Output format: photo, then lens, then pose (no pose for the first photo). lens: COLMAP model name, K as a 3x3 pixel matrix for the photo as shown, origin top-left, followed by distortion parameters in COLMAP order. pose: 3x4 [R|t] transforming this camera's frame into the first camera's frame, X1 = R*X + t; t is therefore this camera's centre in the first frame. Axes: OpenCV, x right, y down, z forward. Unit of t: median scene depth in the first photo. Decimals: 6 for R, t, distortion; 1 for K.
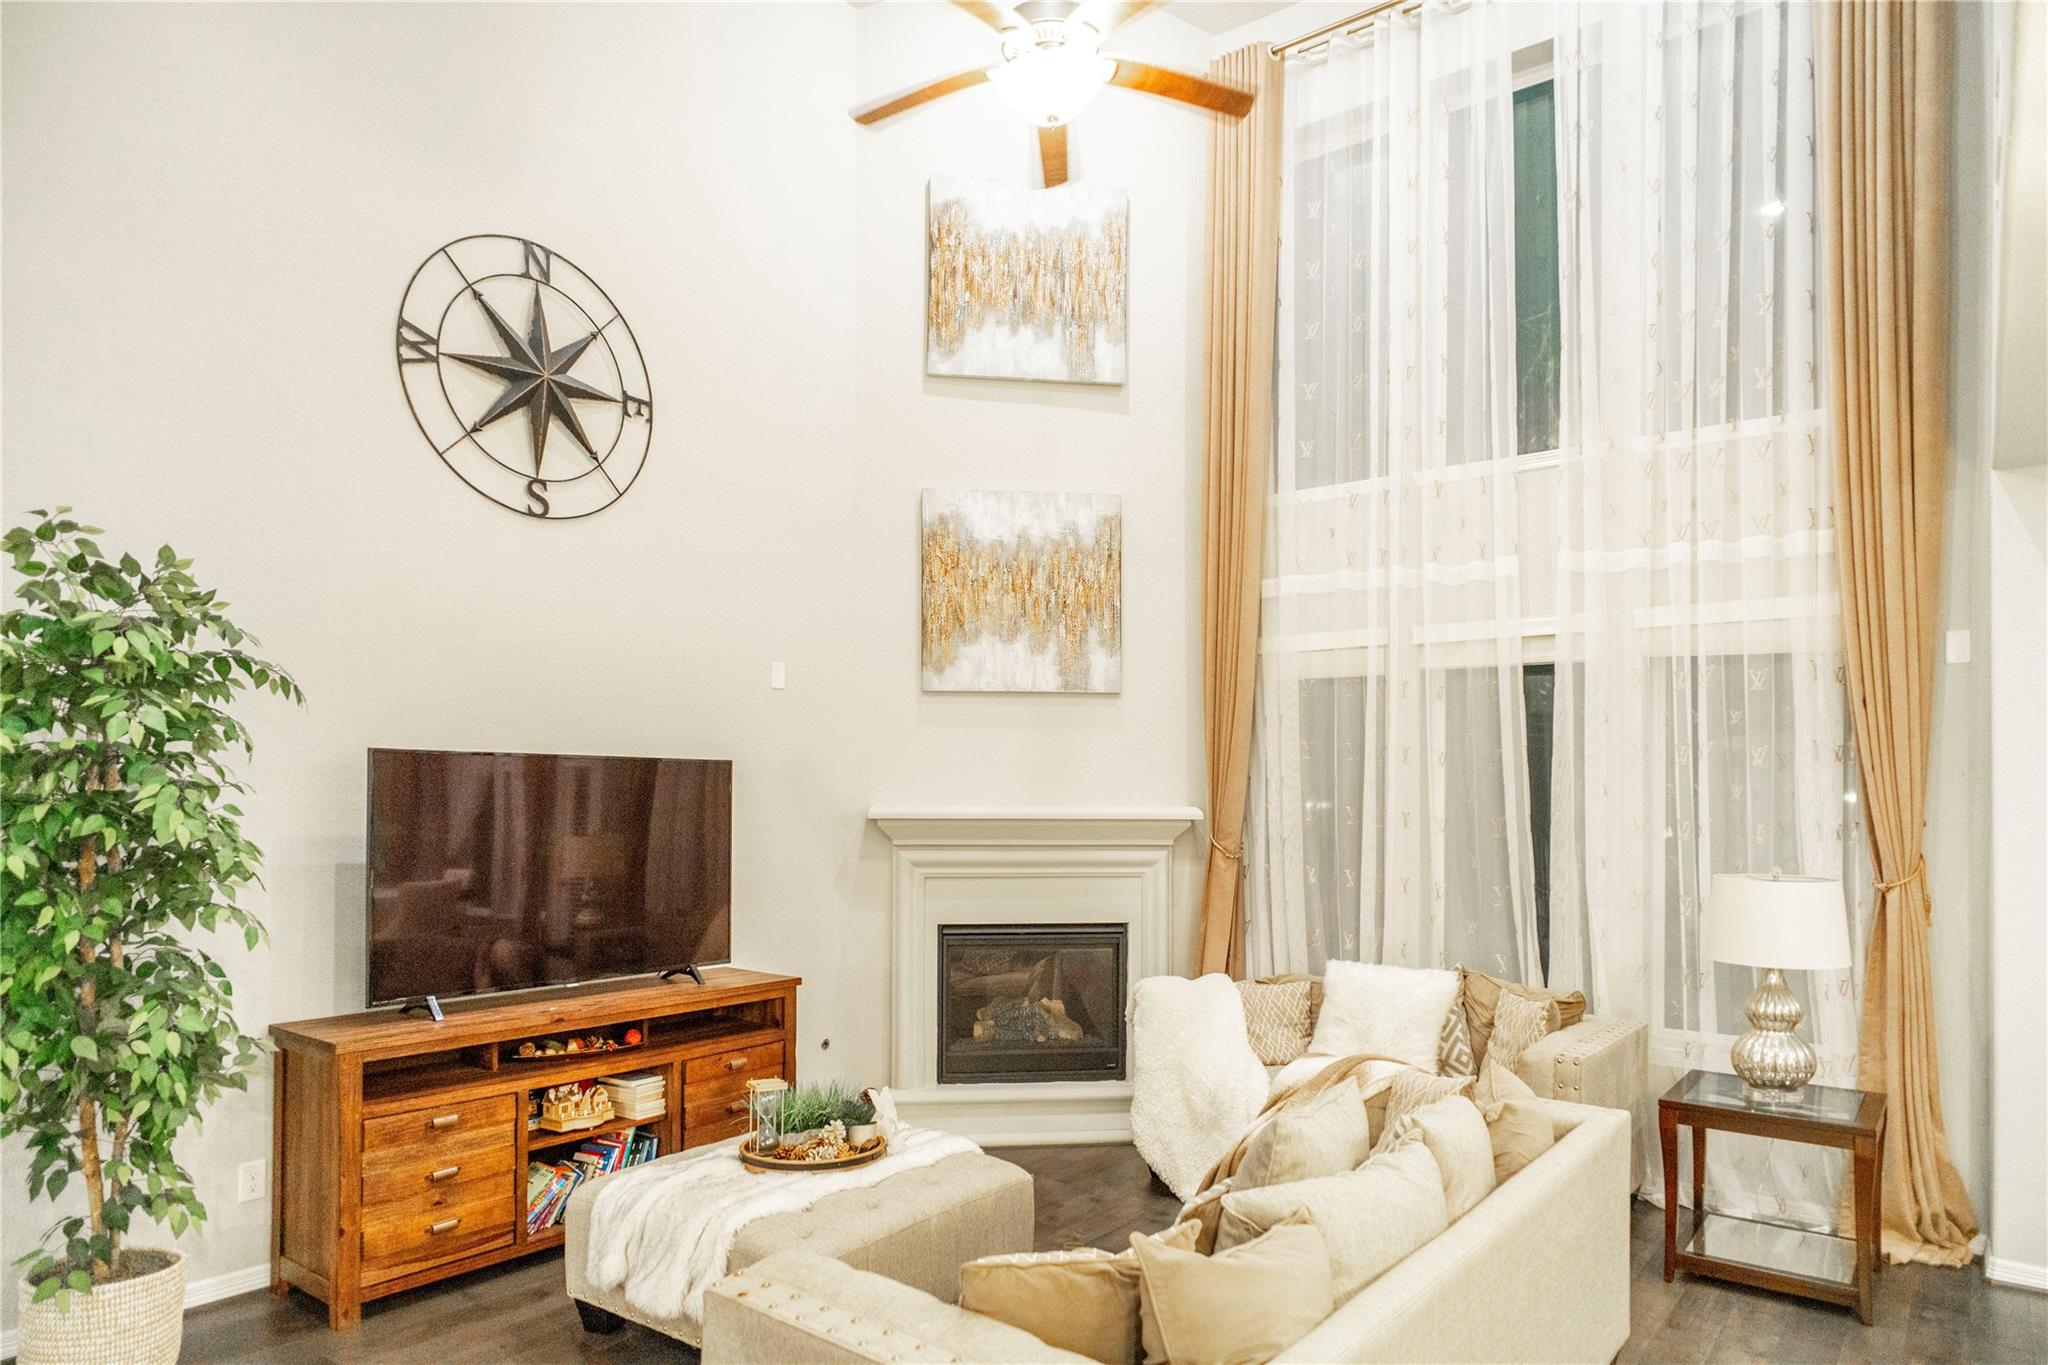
lens RADIAL K [[1251.2, 0, 1027.7], [0, 1251.2, 639.4], [0, 0, 1]] dist [-0.001262, -0.001328]
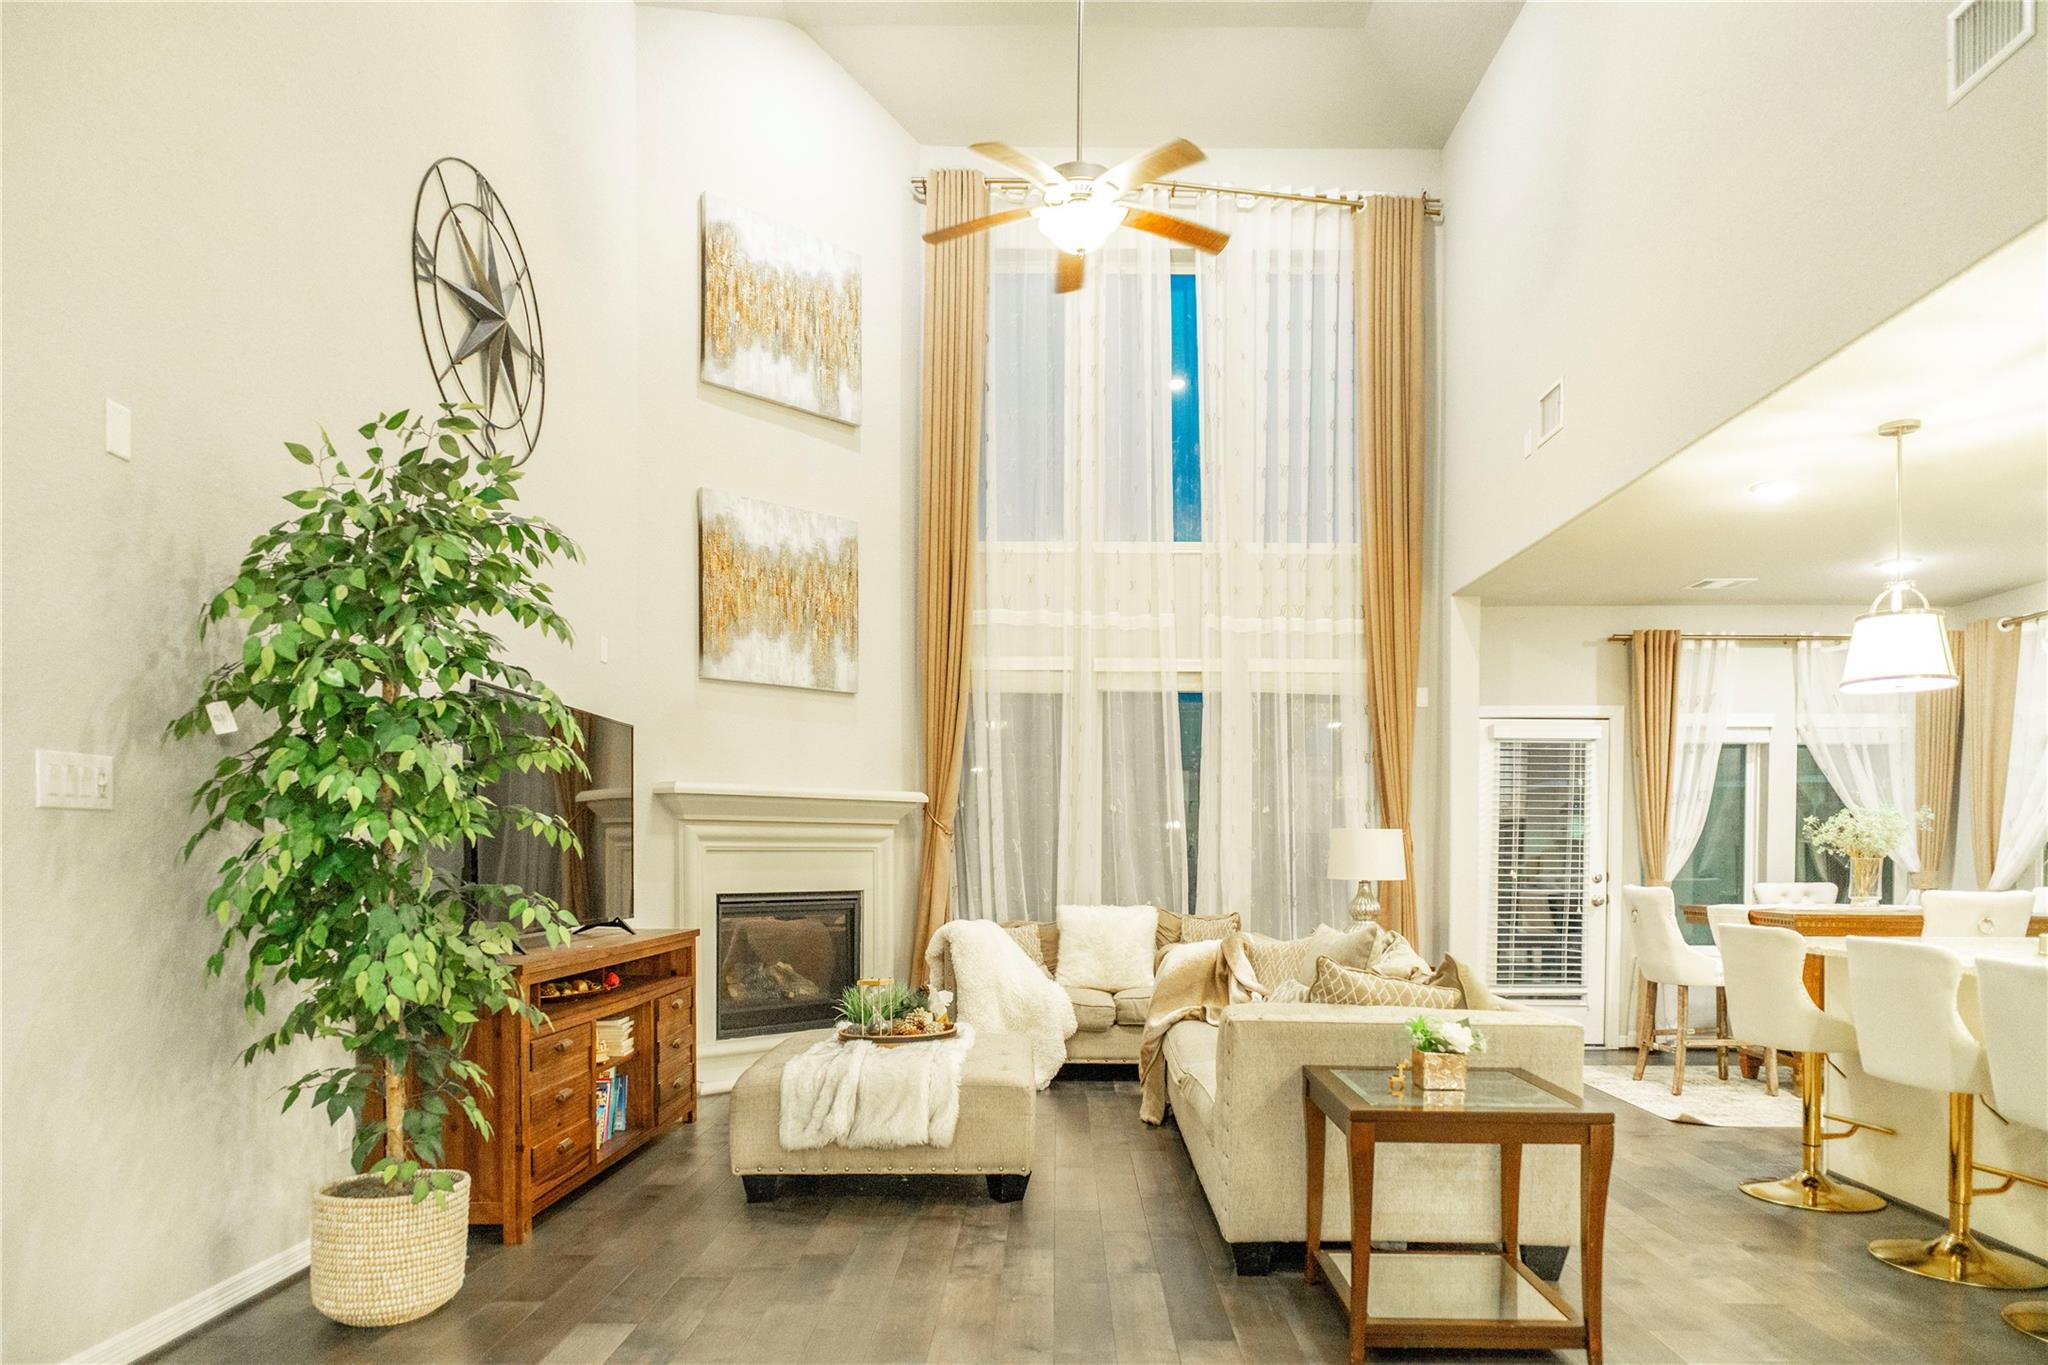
lens RADIAL K [[1298.1, 0, 1024.0], [0, 1298.1, 682.5], [0, 0, 1]] dist [-0.000890, -0.000718]
pose [[0.795183, 0.079979, 0.601072, -0.526522], [-0.076629, 0.996570, -0.031229, 0.058633], [-0.601508, -0.021227, 0.798585, -0.048253]]
